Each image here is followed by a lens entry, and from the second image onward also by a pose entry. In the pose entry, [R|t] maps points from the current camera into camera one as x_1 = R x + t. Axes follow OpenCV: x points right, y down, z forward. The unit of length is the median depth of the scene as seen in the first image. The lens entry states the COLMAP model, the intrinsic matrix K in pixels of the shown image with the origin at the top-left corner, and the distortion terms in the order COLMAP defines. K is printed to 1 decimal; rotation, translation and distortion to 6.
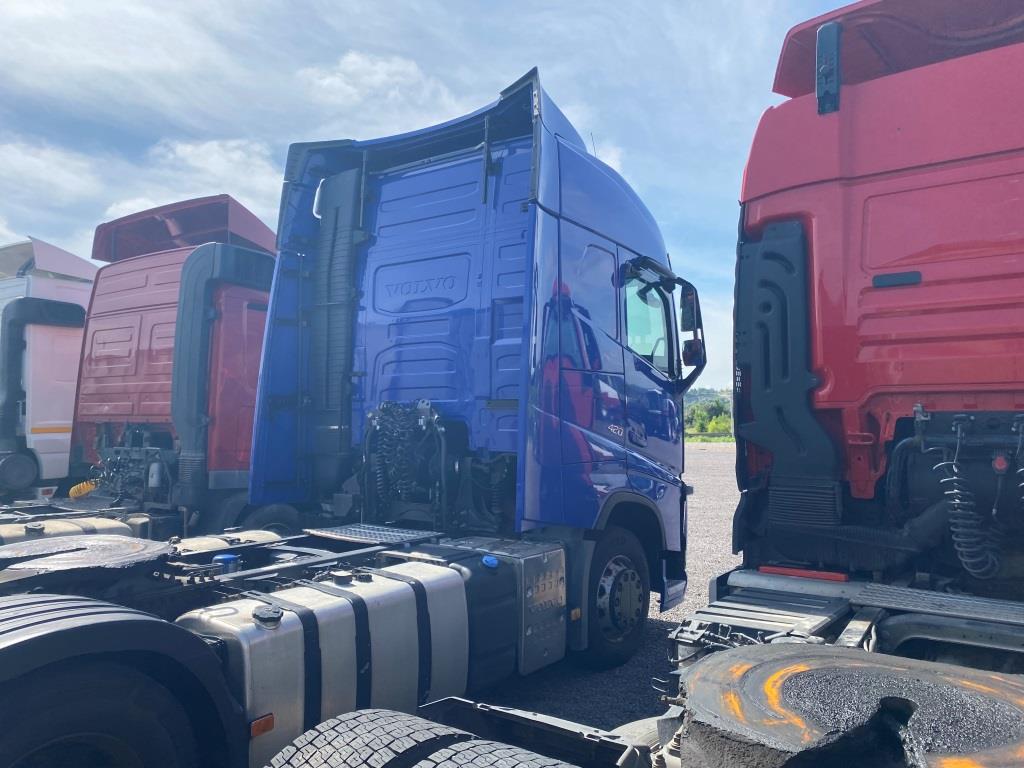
lens RADIAL K [[810.1, 0, 487.8], [0, 810.1, 372.4], [0, 0, 1]] dist [0.110138, -0.188082]
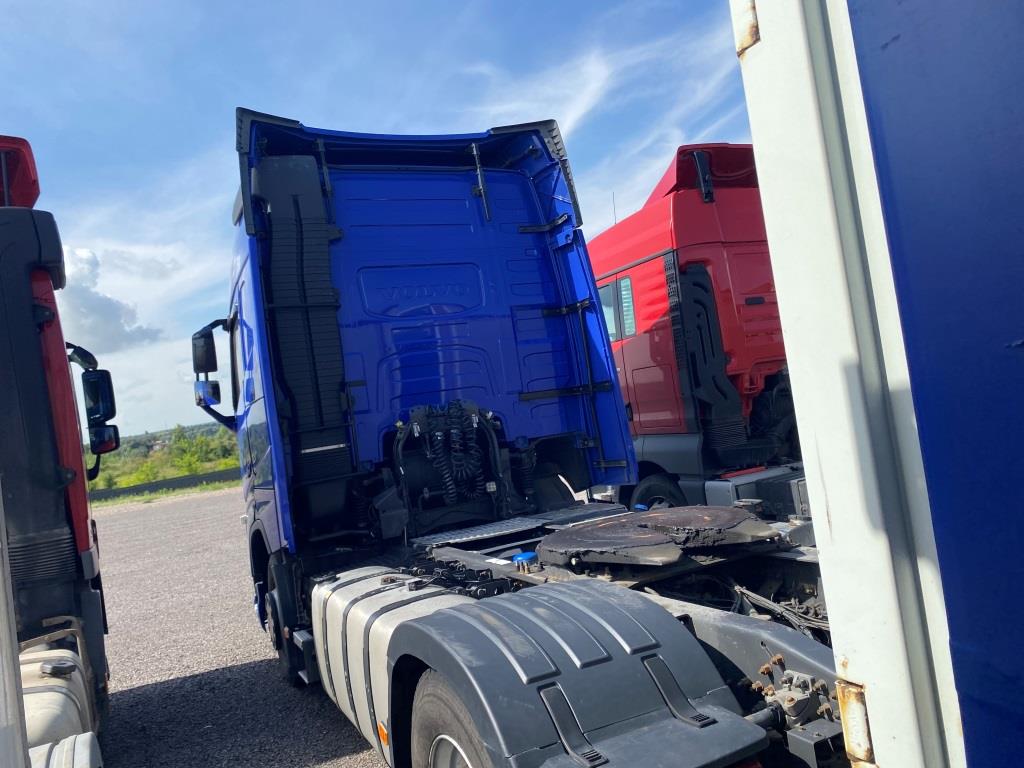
lens RADIAL K [[810.1, 0, 487.8], [0, 810.1, 372.4], [0, 0, 1]] dist [0.110138, -0.188082]
pose [[0.451657, -0.006212, 0.892170, -1.280539], [0.095149, 0.994608, -0.041244, 0.058838], [-0.887103, 0.103518, 0.449813, 0.666282]]
